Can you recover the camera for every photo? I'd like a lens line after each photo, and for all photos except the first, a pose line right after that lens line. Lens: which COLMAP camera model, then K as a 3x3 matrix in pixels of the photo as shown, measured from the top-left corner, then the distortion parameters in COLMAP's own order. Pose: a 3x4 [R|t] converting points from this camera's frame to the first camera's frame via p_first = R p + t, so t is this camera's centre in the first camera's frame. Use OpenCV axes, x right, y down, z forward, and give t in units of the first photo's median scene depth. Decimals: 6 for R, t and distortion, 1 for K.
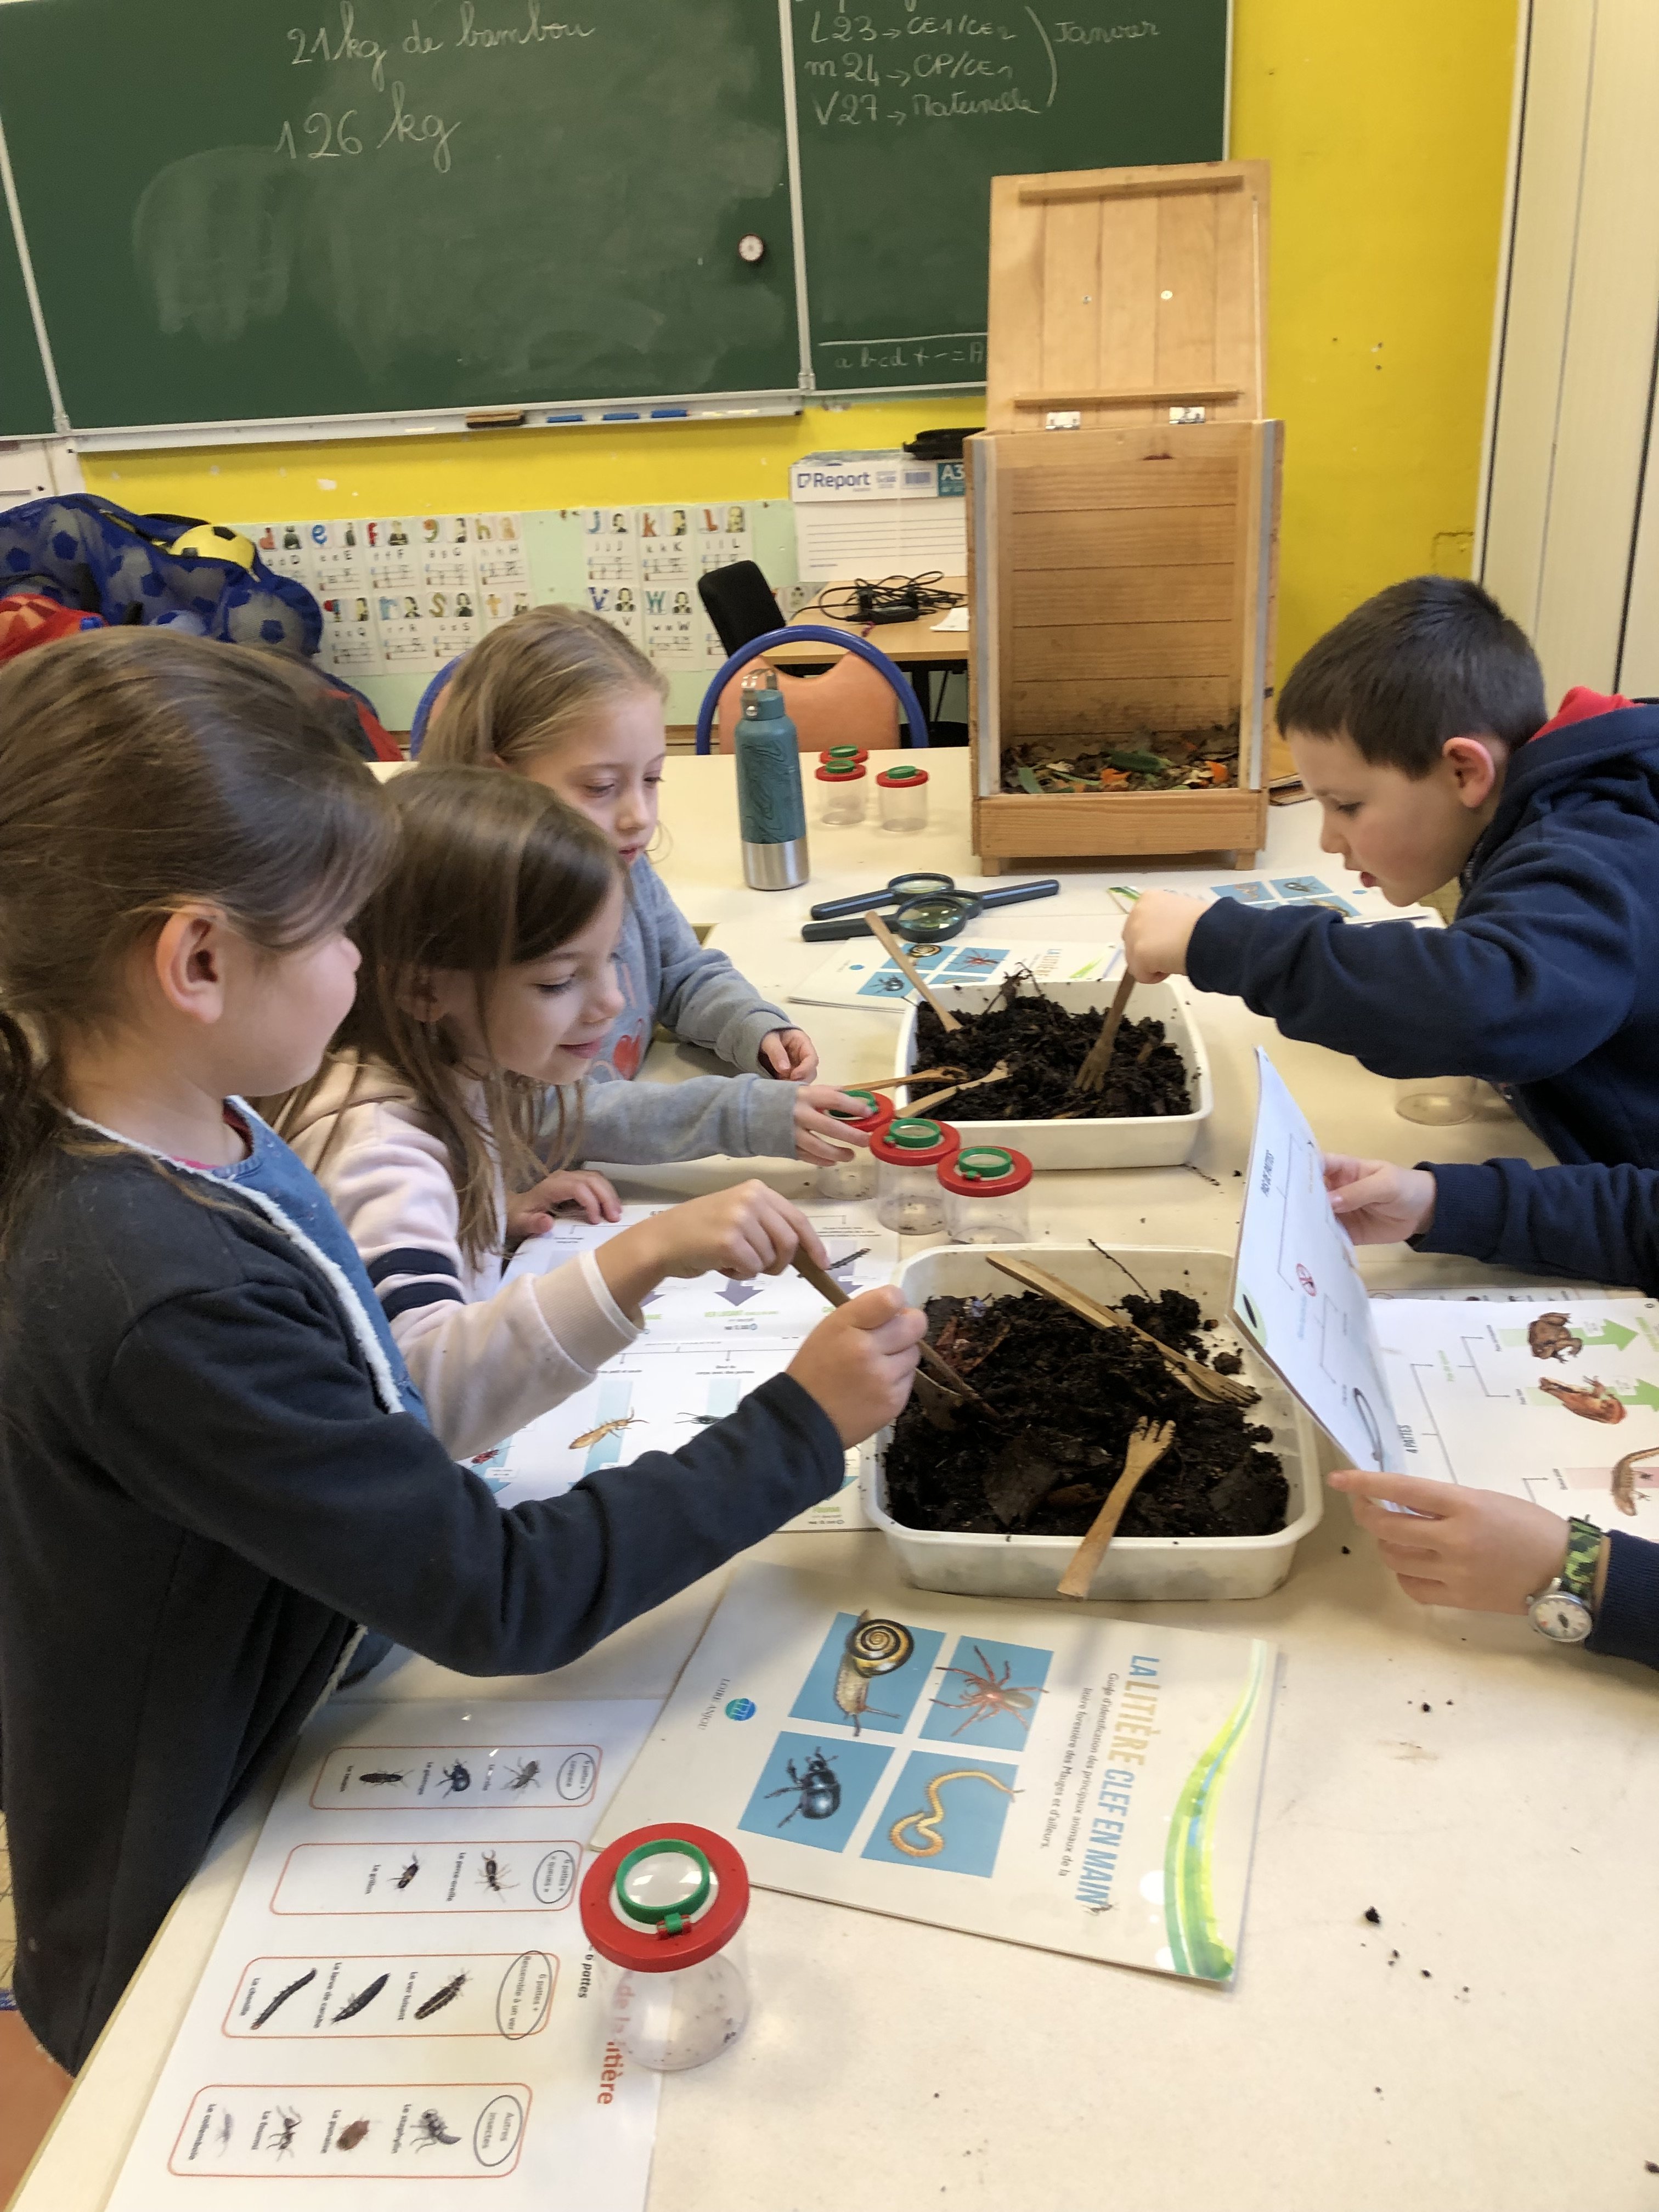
lens RADIAL K [[1775.5, 0, 829.5], [0, 1775.5, 1106.0], [0, 0, 1]] dist [-0.035770, -0.005249]
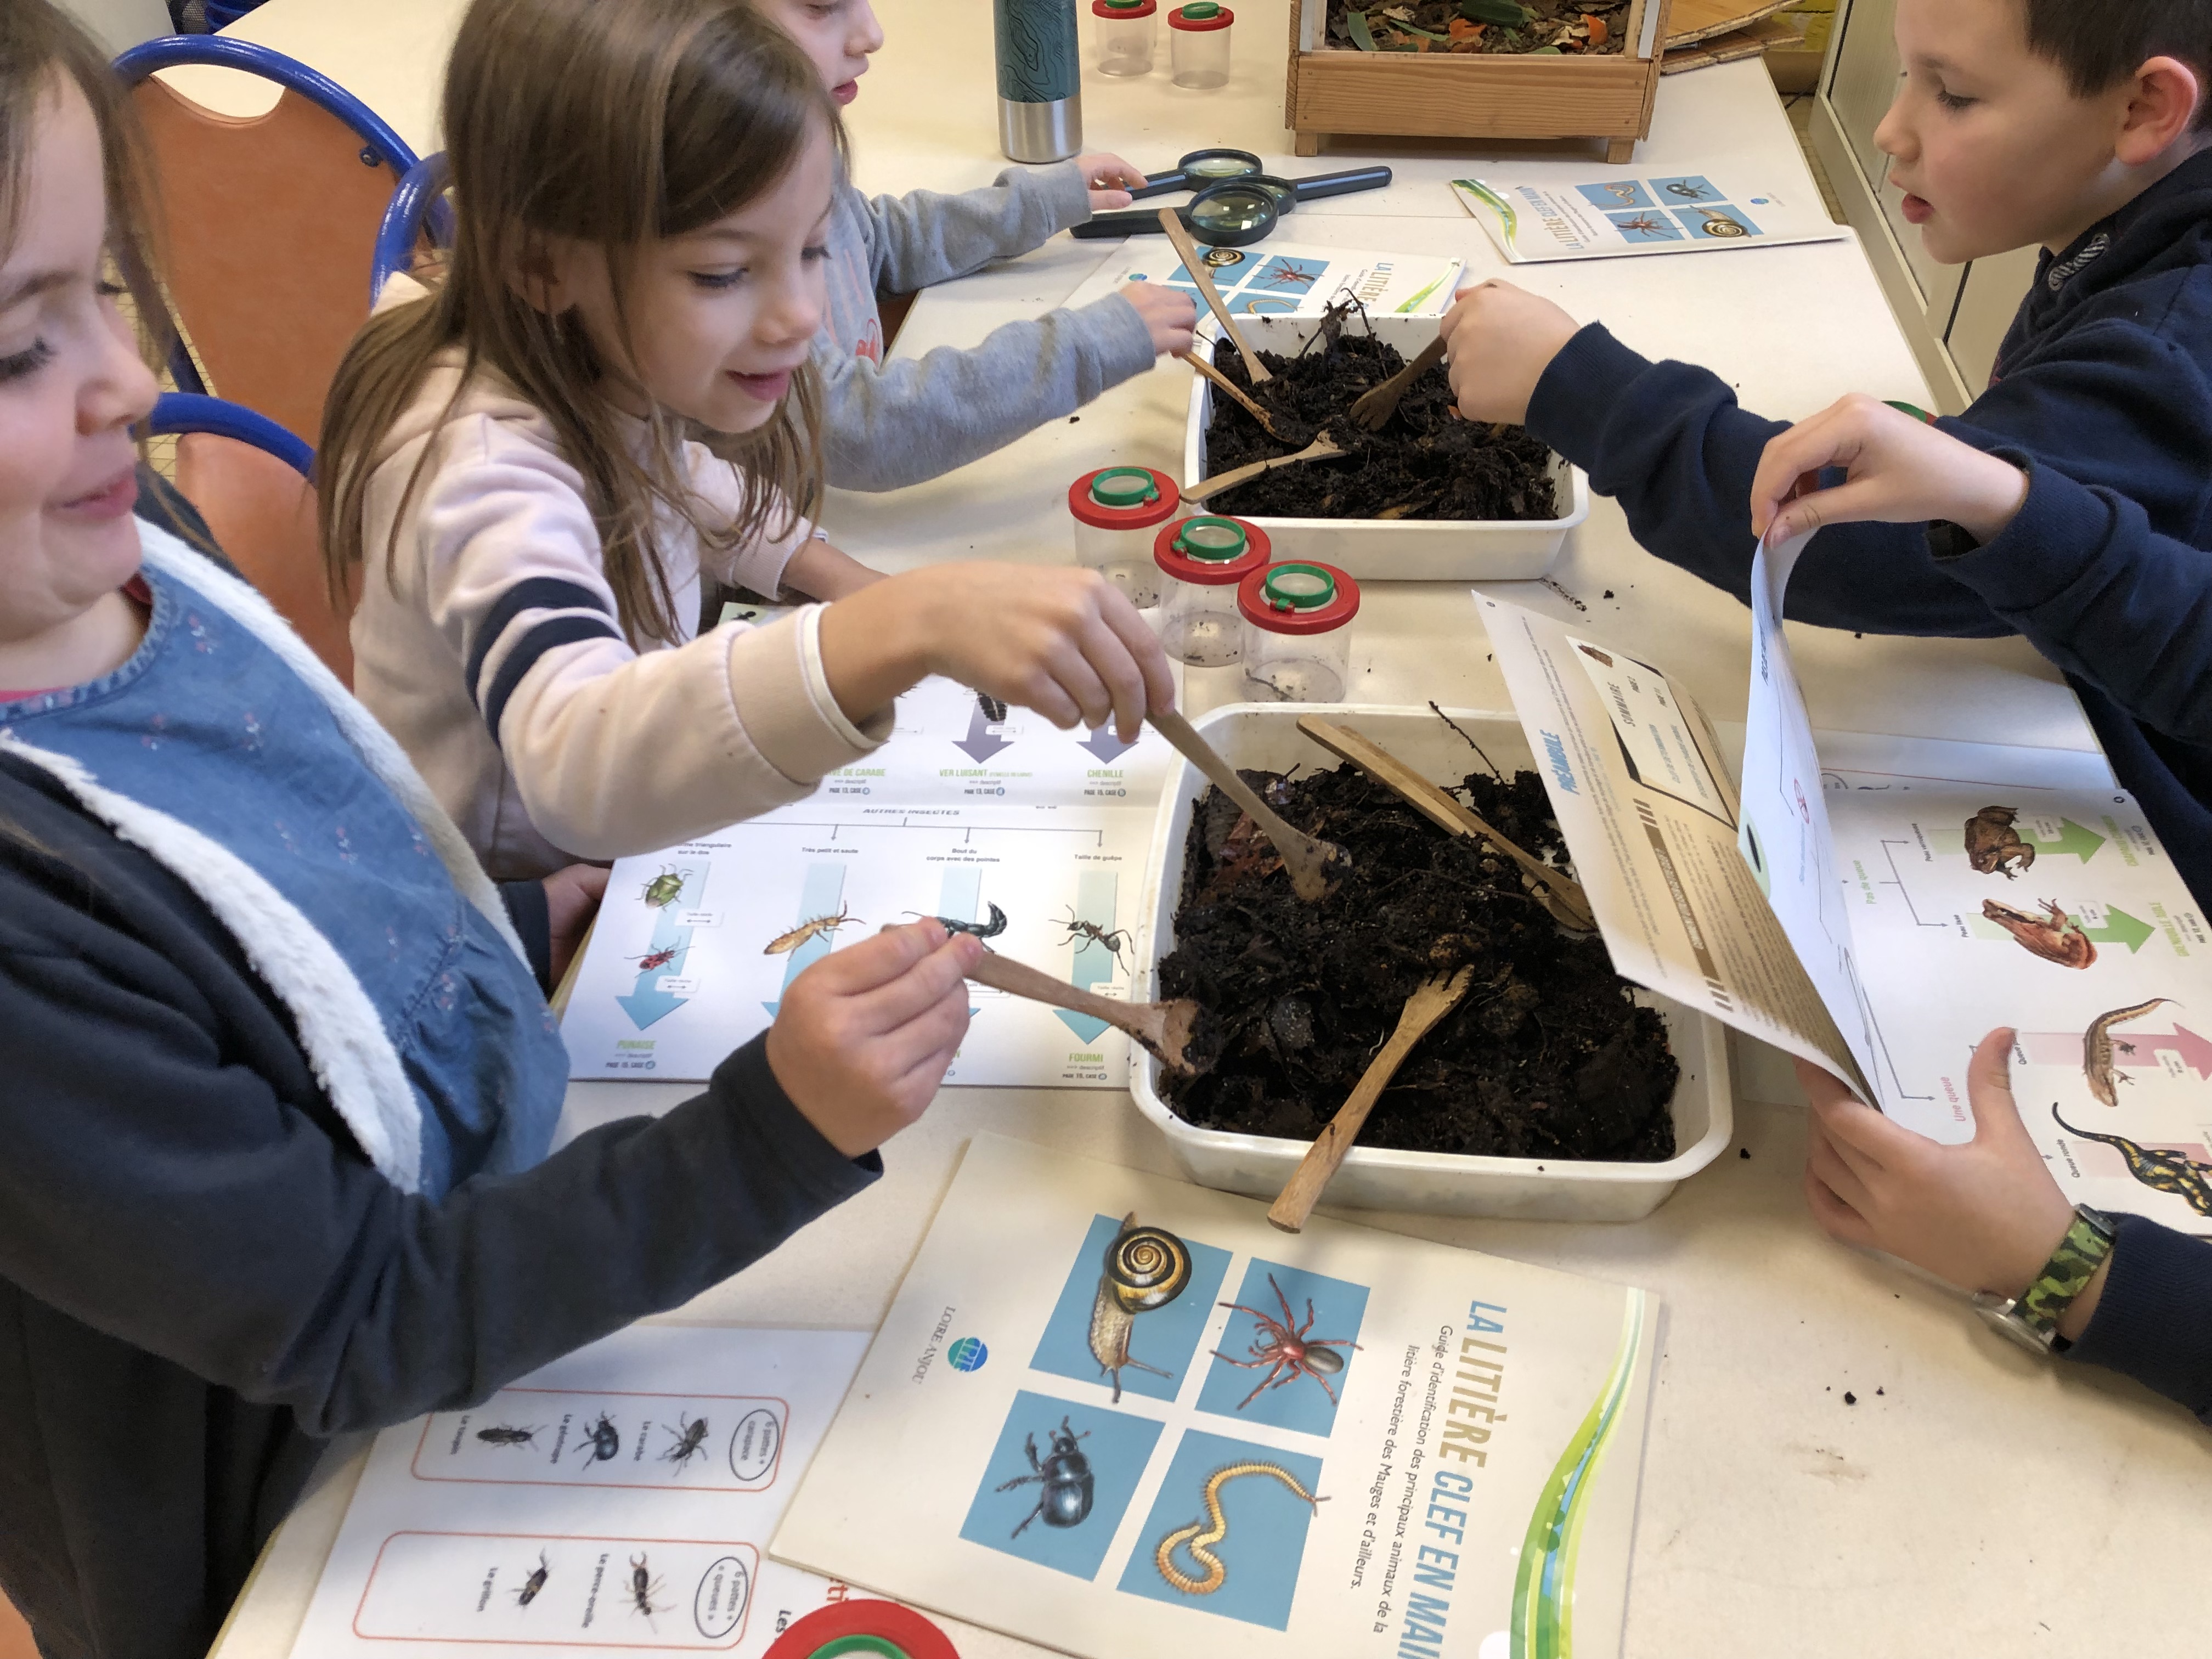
lens RADIAL K [[1822.3, 0, 1112.9], [0, 1822.3, 908.5], [0, 0, 1]] dist [0.081506, -0.291262]
pose [[0.999304, 0.031434, 0.020104, -0.005337], [-0.035769, 0.960414, 0.276272, -0.044937], [-0.010624, -0.276799, 0.960869, 0.167030]]
